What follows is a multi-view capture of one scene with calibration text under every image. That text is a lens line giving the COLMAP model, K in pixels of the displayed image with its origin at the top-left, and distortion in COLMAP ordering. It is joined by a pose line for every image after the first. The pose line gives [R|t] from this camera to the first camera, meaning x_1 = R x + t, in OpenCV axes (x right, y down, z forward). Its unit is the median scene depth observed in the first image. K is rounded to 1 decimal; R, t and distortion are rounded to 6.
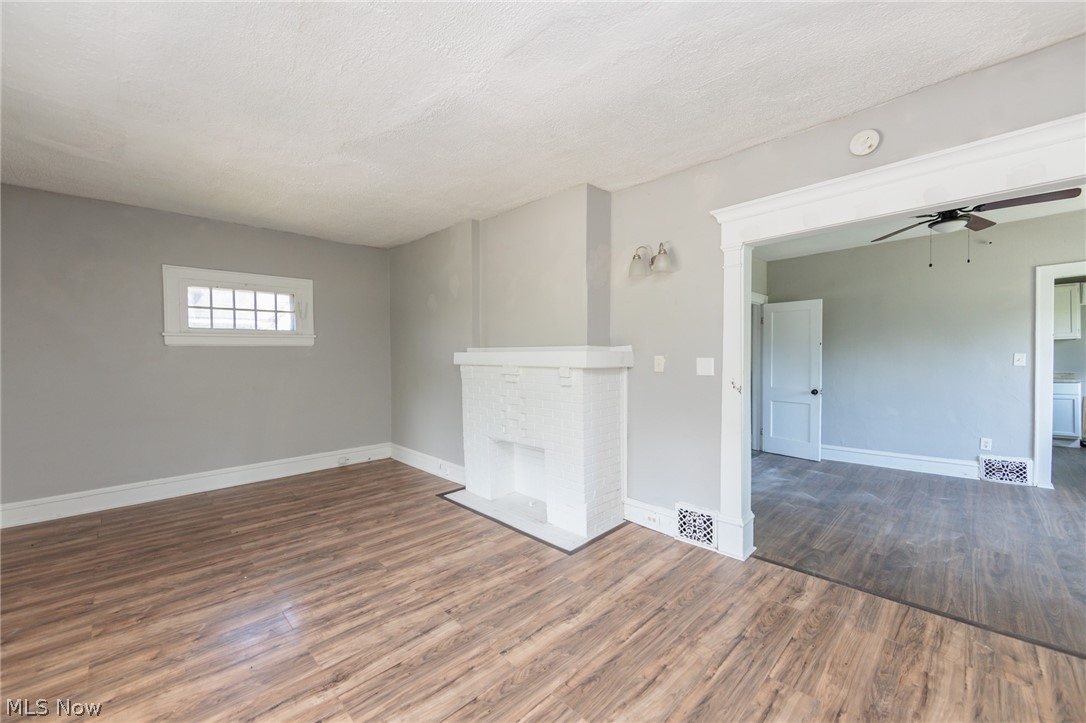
lens RADIAL K [[428.3, 0, 545.7], [0, 428.3, 361.4], [0, 0, 1]] dist [-0.001635, 0.000016]
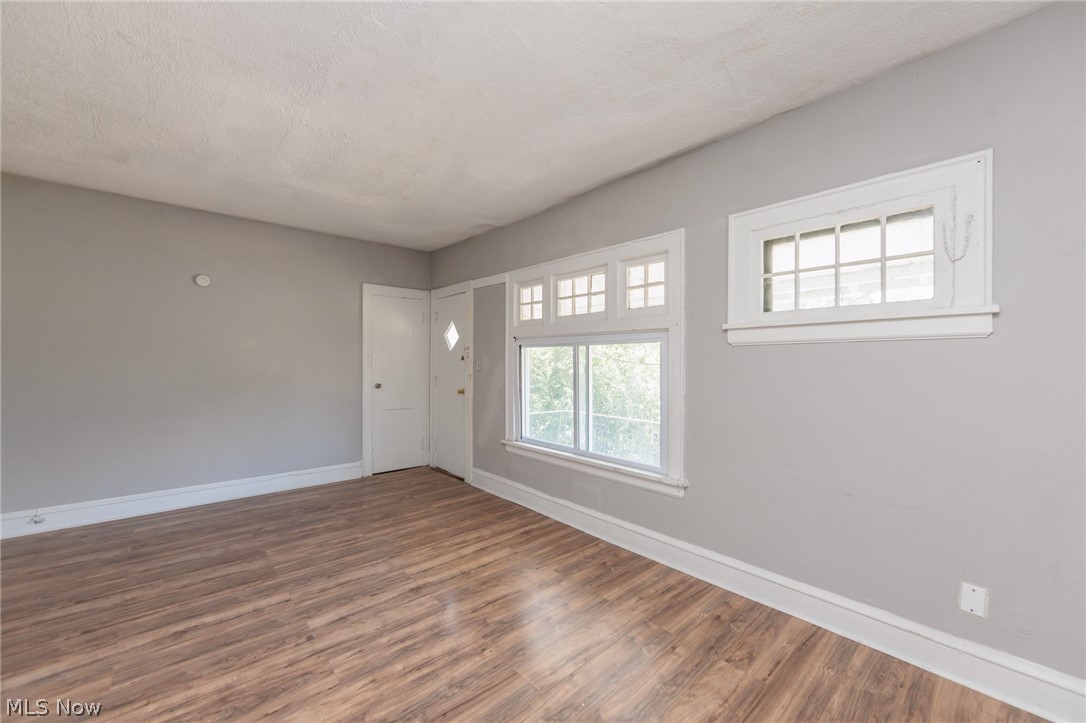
lens RADIAL K [[428.3, 0, 558.8], [0, 428.3, 361.2], [0, 0, 1]] dist [-0.001635, 0.000016]
pose [[-0.999556, 0.000941, 0.029793, -0.696782], [0.001576, 0.999772, 0.021274, -0.028241], [-0.029766, 0.021312, -0.999330, 1.664583]]
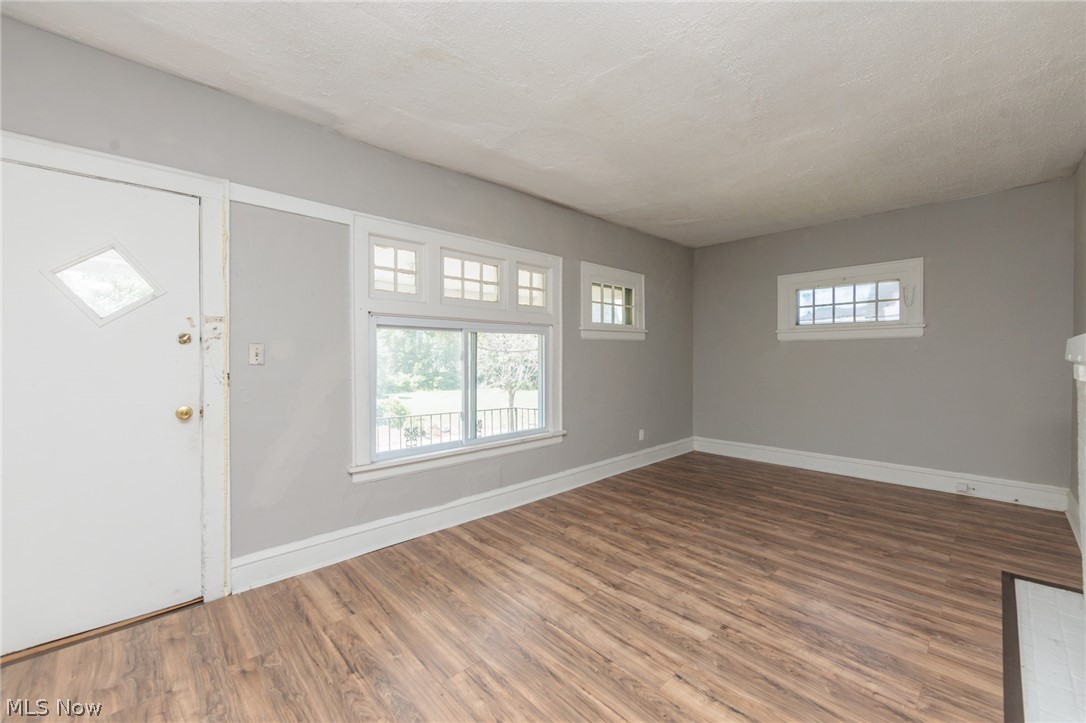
lens RADIAL K [[428.3, 0, 544.3], [0, 428.3, 360.0], [0, 0, 1]] dist [-0.001635, 0.000016]
pose [[-0.021521, 0.016770, -0.999628, 0.590650], [-0.016150, 0.999723, 0.017119, 0.011308], [0.999638, 0.016513, -0.021244, 0.553685]]
